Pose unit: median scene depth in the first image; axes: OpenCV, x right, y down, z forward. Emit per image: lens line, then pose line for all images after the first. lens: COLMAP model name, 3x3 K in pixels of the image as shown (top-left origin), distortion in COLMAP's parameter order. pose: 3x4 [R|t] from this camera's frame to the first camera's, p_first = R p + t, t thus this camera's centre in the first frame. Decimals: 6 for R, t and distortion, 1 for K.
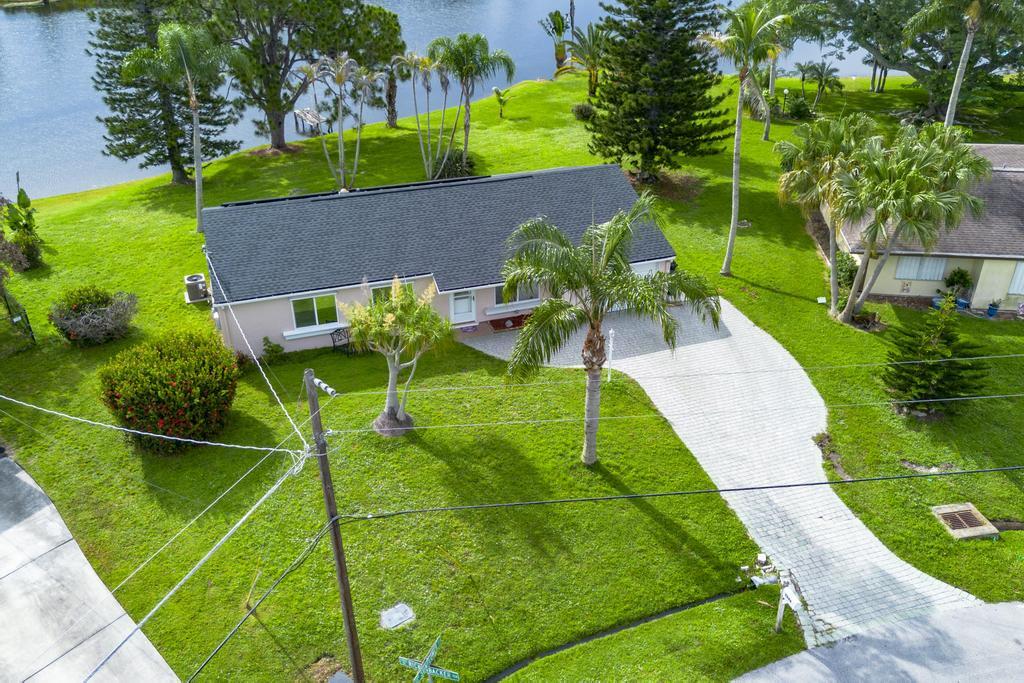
lens RADIAL K [[865.5, 0, 515.6], [0, 865.5, 347.2], [0, 0, 1]] dist [0.054150, -0.035542]
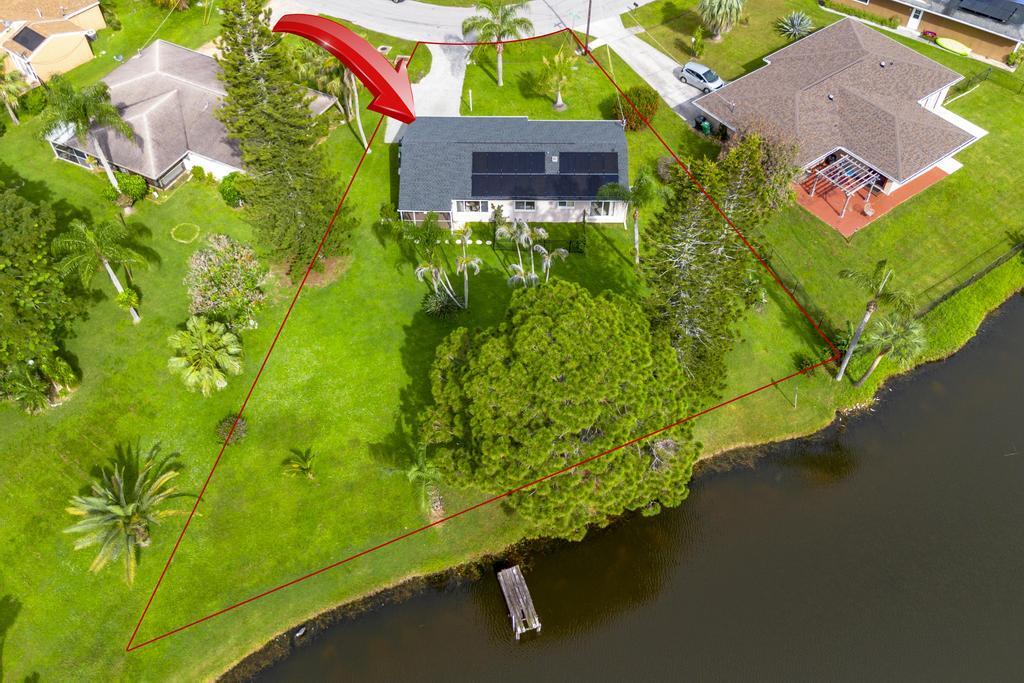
lens RADIAL K [[865.5, 0, 514.5], [0, 865.5, 341.2], [0, 0, 1]] dist [0.054150, -0.035542]
pose [[-0.941543, -0.257137, 0.217665, -0.823504], [0.168536, 0.199926, 0.965207, -2.523625], [-0.291707, 0.945468, -0.144902, 2.212424]]
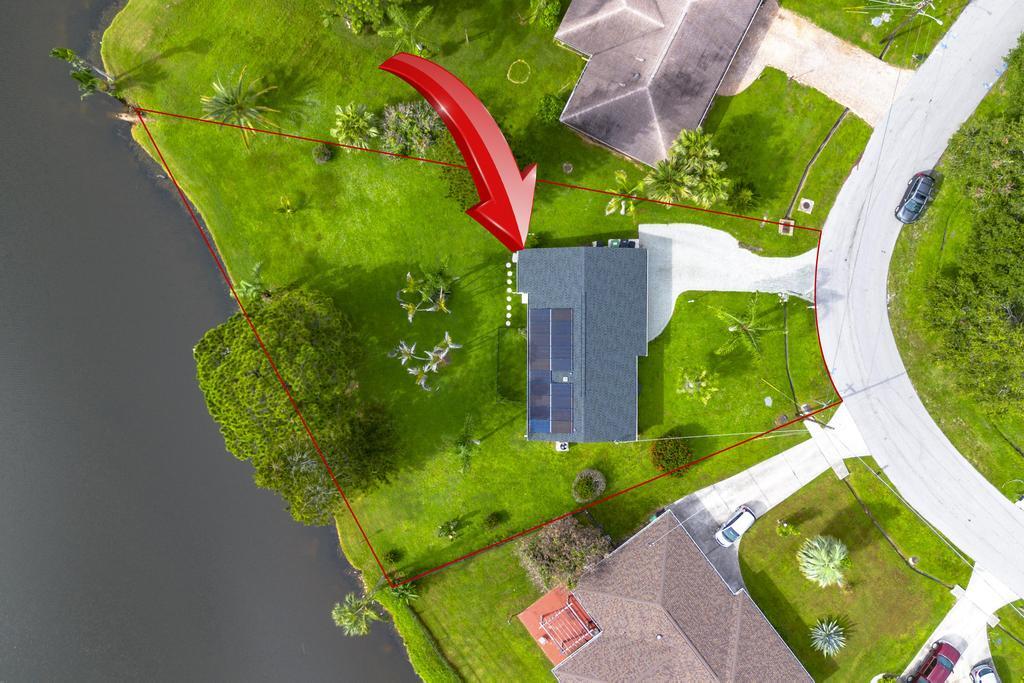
lens RADIAL K [[865.5, 0, 514.0], [0, 865.5, 342.2], [0, 0, 1]] dist [0.054150, -0.035542]
pose [[0.329404, -0.944114, -0.011922, -0.170481], [0.472720, 0.153977, 0.867656, -2.808274], [-0.817330, -0.291445, 0.497022, 0.096397]]
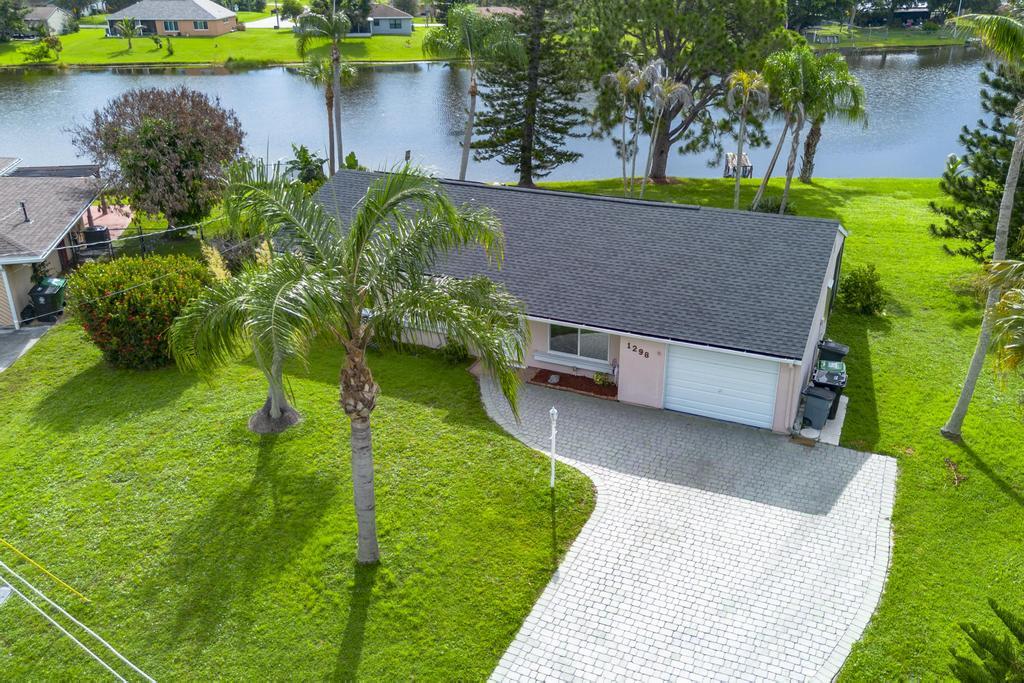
lens RADIAL K [[865.5, 0, 510.6], [0, 865.5, 338.3], [0, 0, 1]] dist [0.054150, -0.035542]
pose [[0.719132, 0.275804, -0.637793, 0.540031], [-0.340295, 0.940042, 0.022814, -0.081351], [0.605845, 0.200632, 0.769870, 0.503077]]
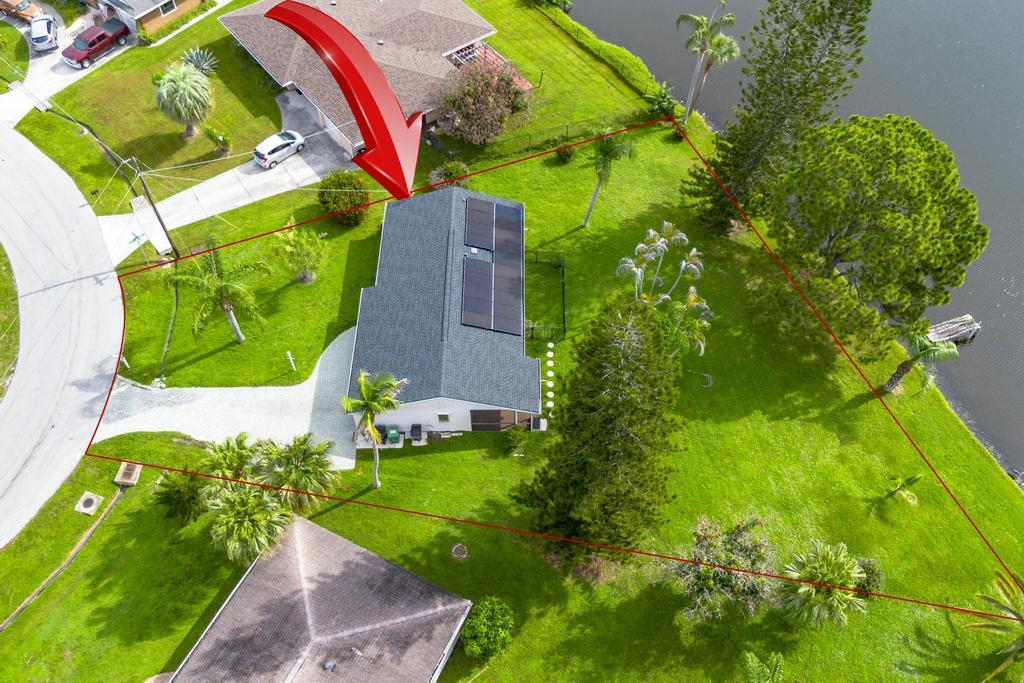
lens RADIAL K [[865.5, 0, 514.6], [0, 865.5, 338.1], [0, 0, 1]] dist [0.054150, -0.035542]
pose [[-0.331085, 0.763681, -0.554233, 1.052260], [-0.468130, 0.377045, 0.799182, -1.913713], [0.819290, 0.524051, 0.232668, 1.034893]]
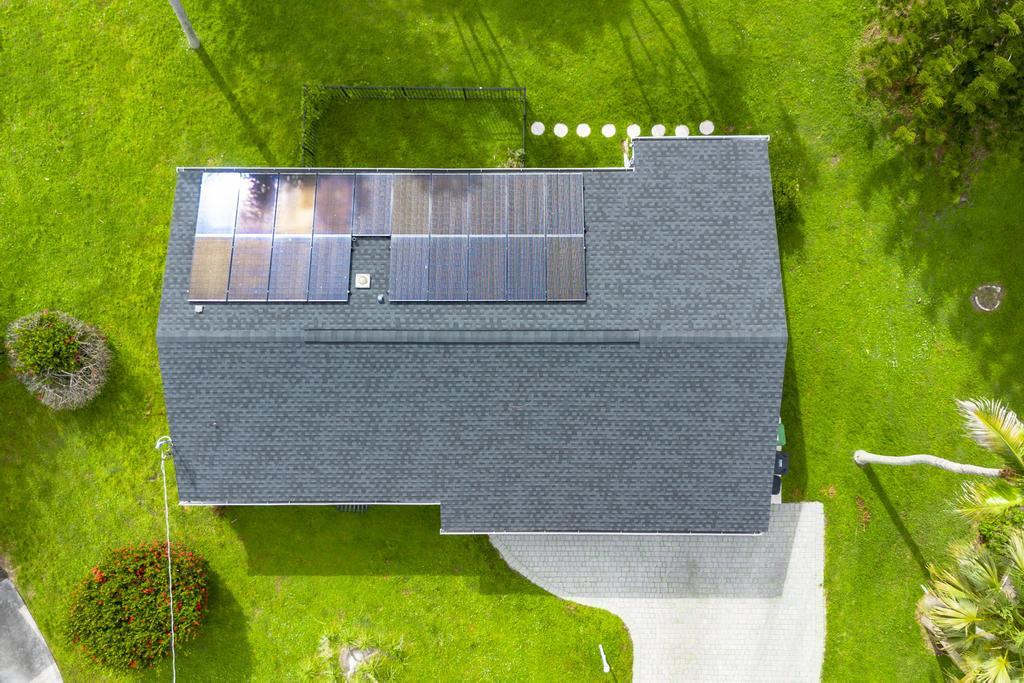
lens RADIAL K [[865.5, 0, 517.4], [0, 865.5, 336.9], [0, 0, 1]] dist [0.054150, -0.035542]
pose [[0.945022, 0.327000, -0.002276, -0.090923], [-0.157700, 0.461825, 0.872839, -1.025261], [0.286469, -0.824493, 0.488002, 0.895015]]
